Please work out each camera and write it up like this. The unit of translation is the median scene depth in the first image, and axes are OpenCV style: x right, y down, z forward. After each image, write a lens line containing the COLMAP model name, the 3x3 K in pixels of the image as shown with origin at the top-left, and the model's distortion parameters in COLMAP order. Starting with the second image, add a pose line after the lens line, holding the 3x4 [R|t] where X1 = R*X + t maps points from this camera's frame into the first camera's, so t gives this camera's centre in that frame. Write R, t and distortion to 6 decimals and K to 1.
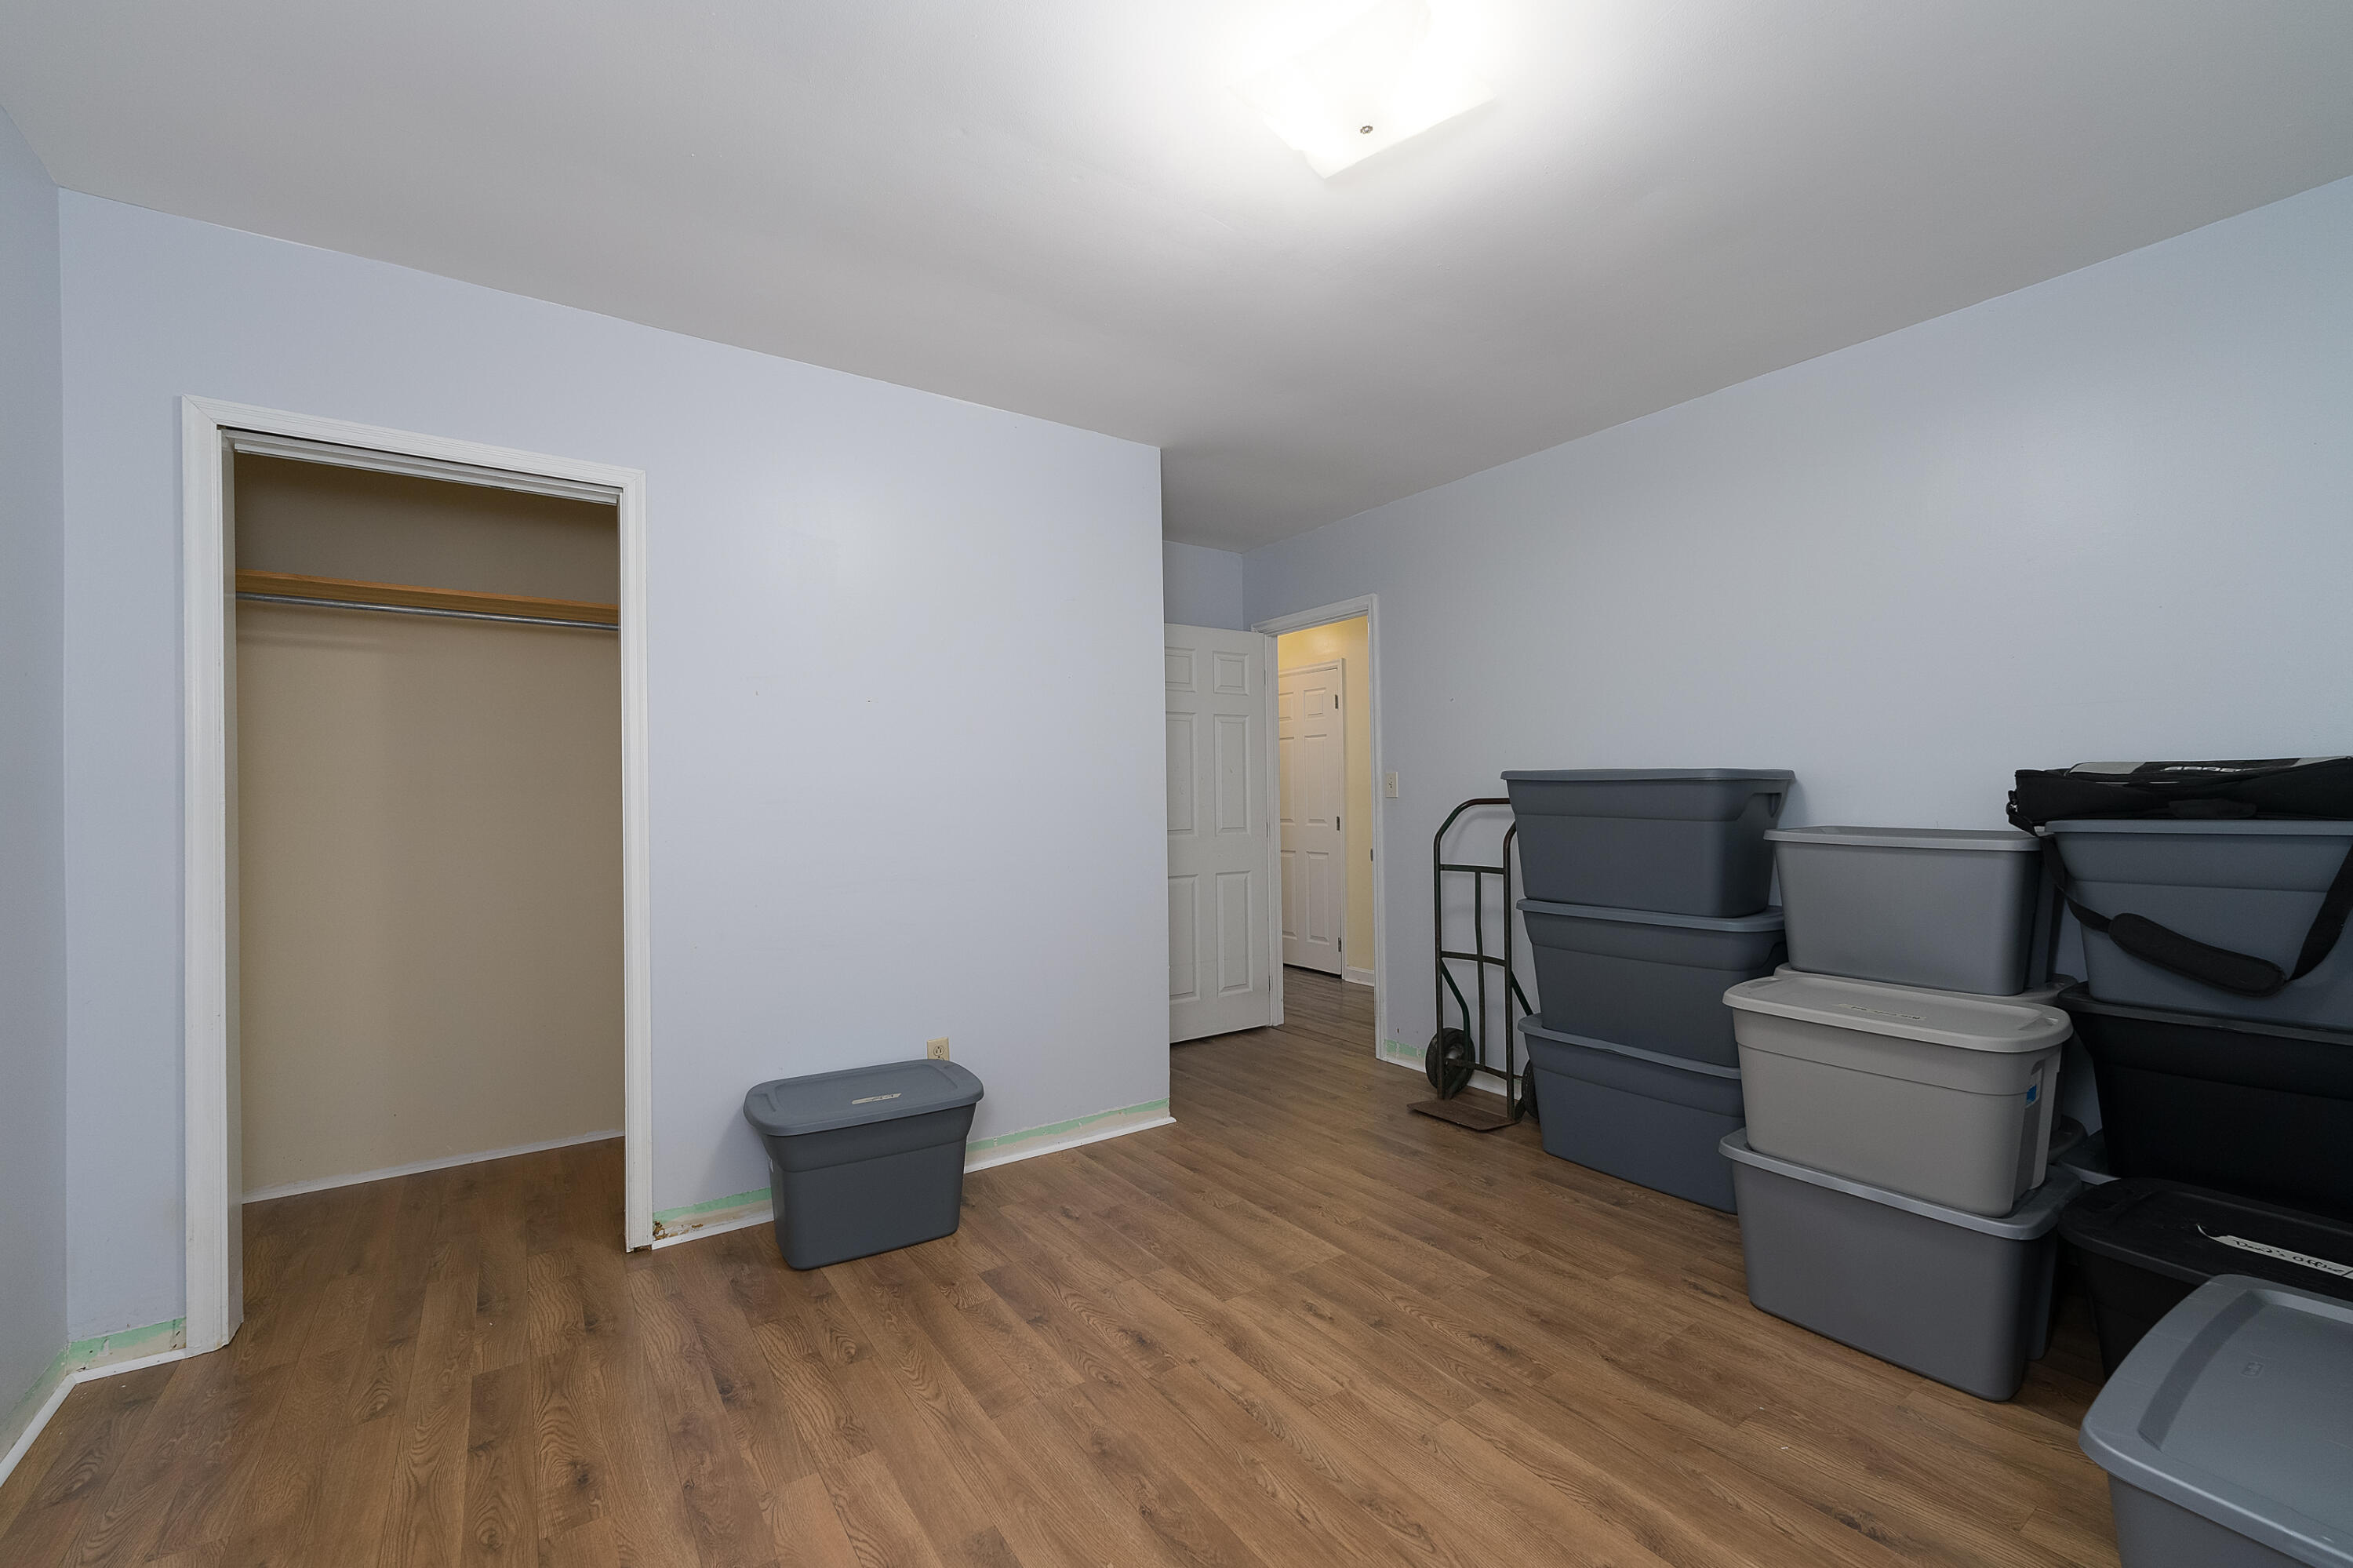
lens RADIAL K [[965.3, 0, 1175.5], [0, 965.3, 790.3], [0, 0, 1]] dist [-0.000091, -0.000244]
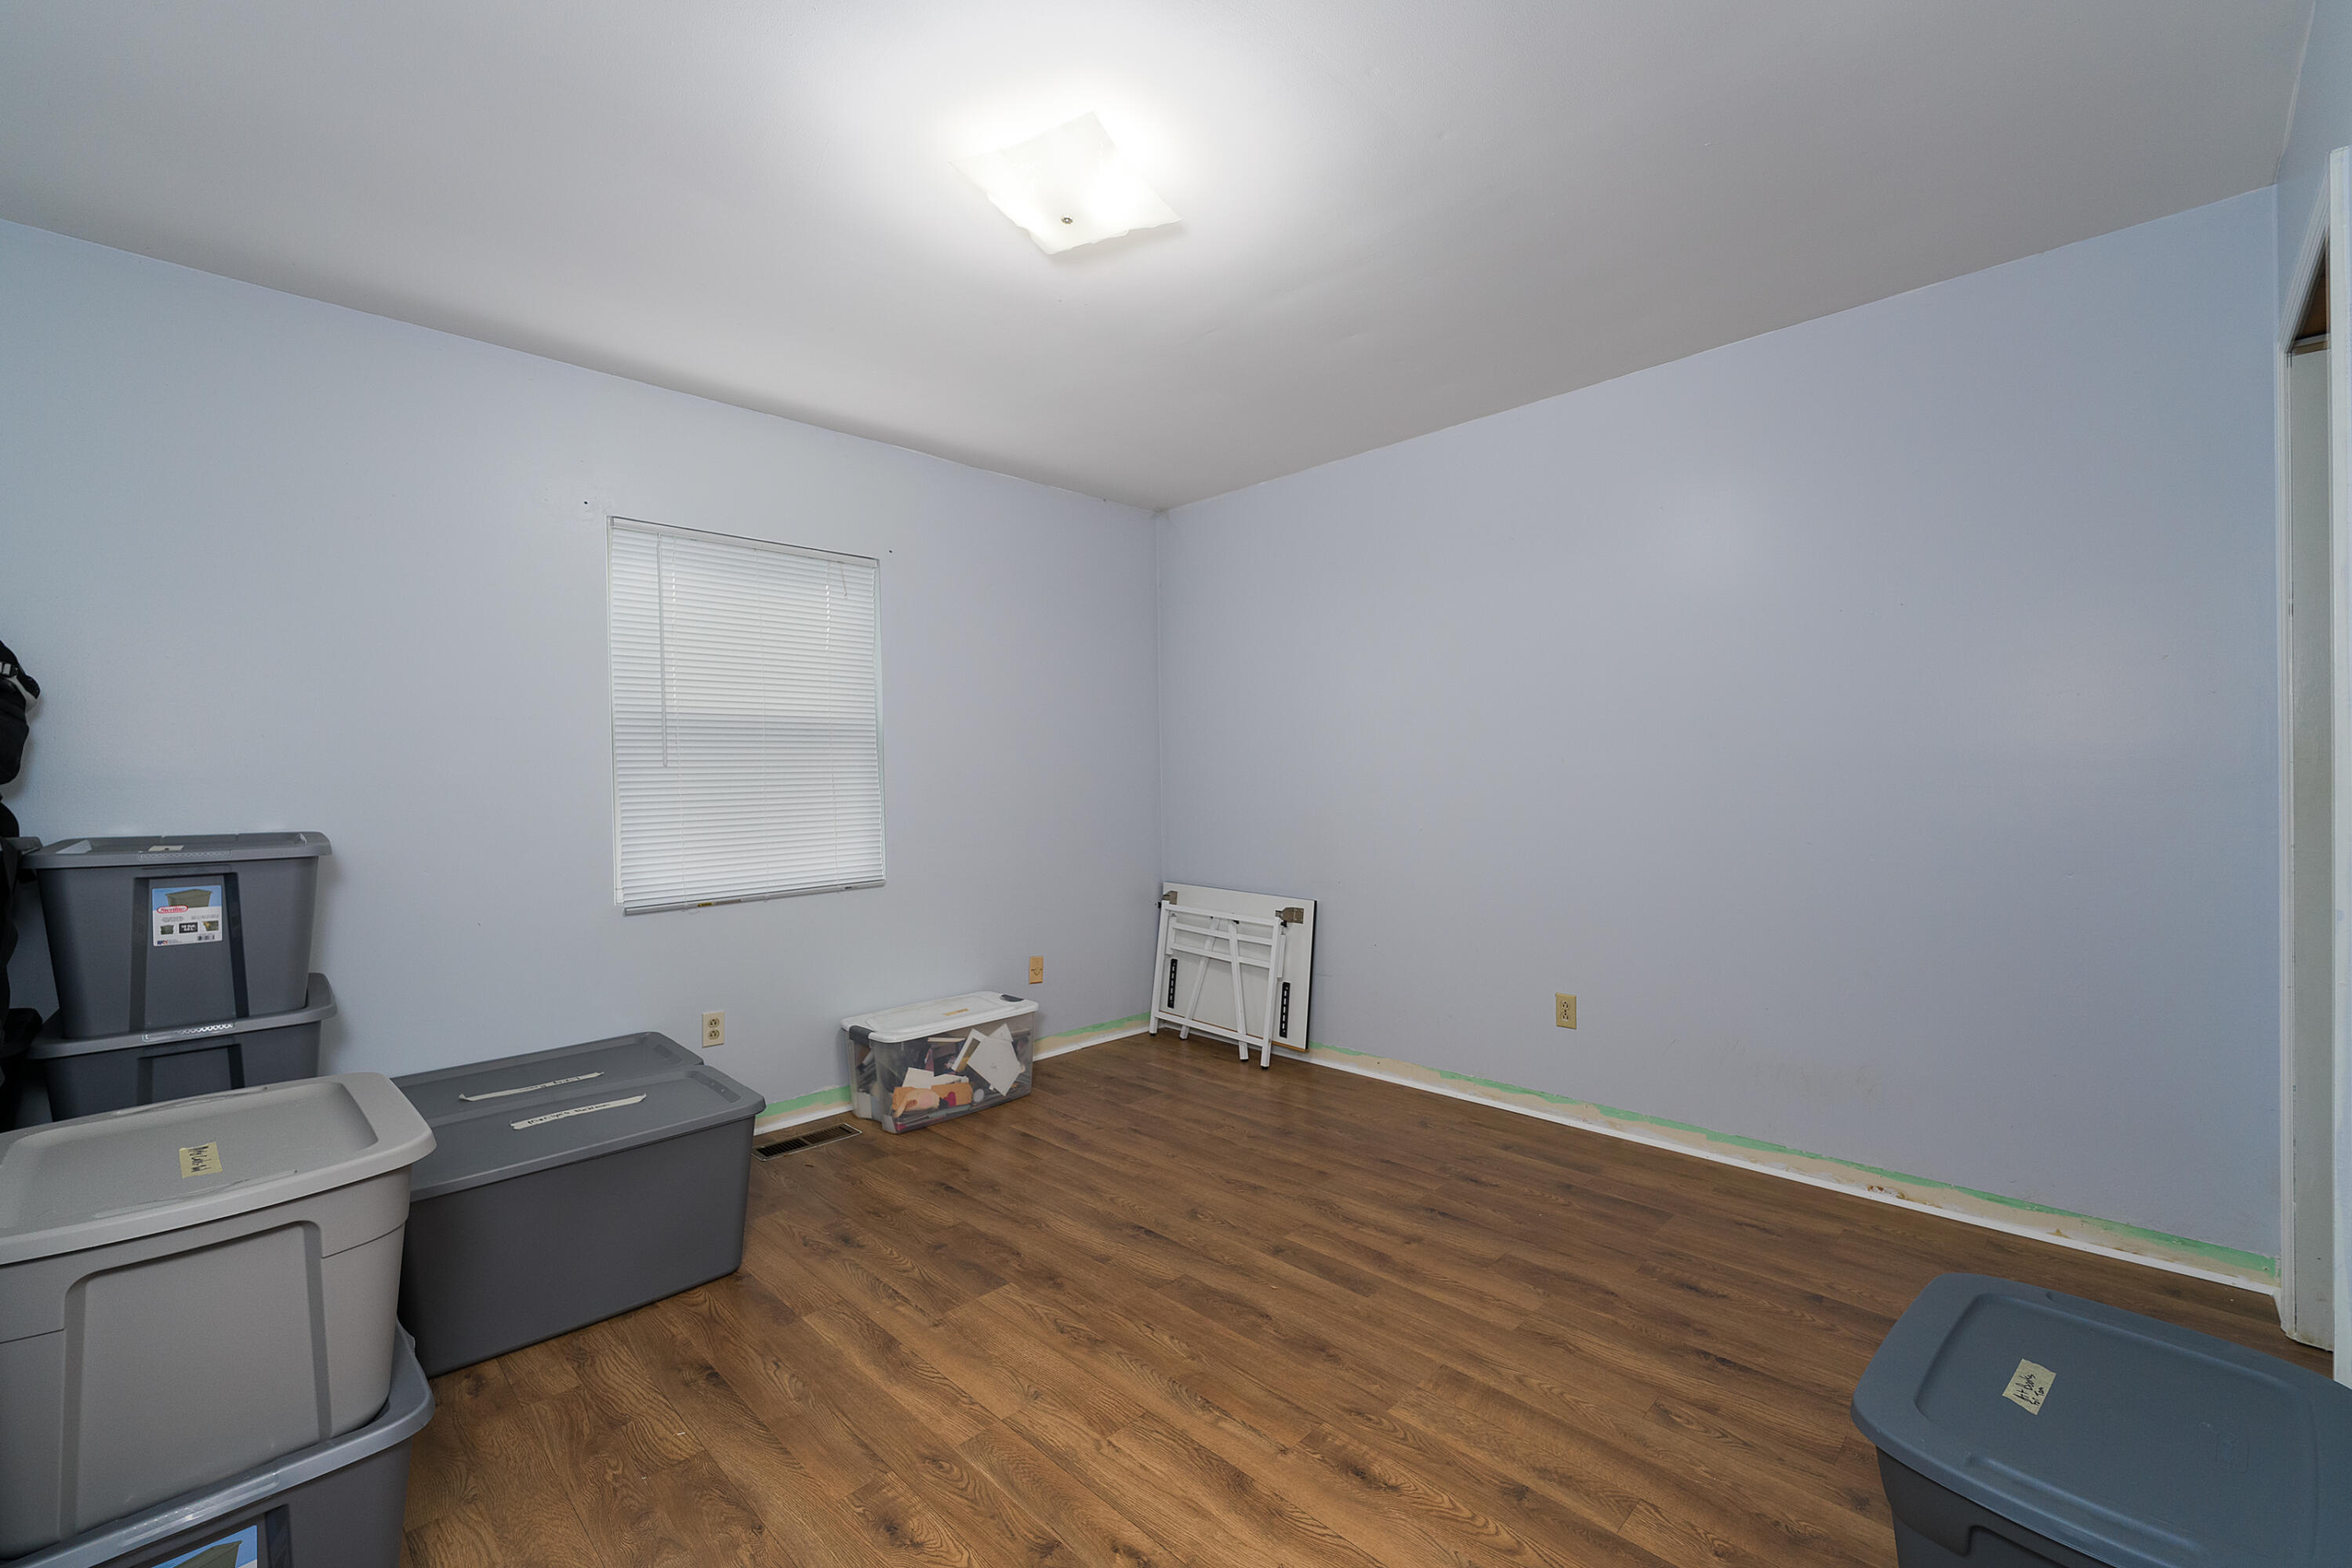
lens RADIAL K [[964.9, 0, 1174.5], [0, 964.9, 781.5], [0, 0, 1]] dist [-0.000091, -0.000244]
pose [[-0.984022, 0.023694, -0.176461, 0.263861], [0.024628, 0.999692, -0.003104, 0.011417], [0.176333, -0.007400, -0.984303, 1.950063]]
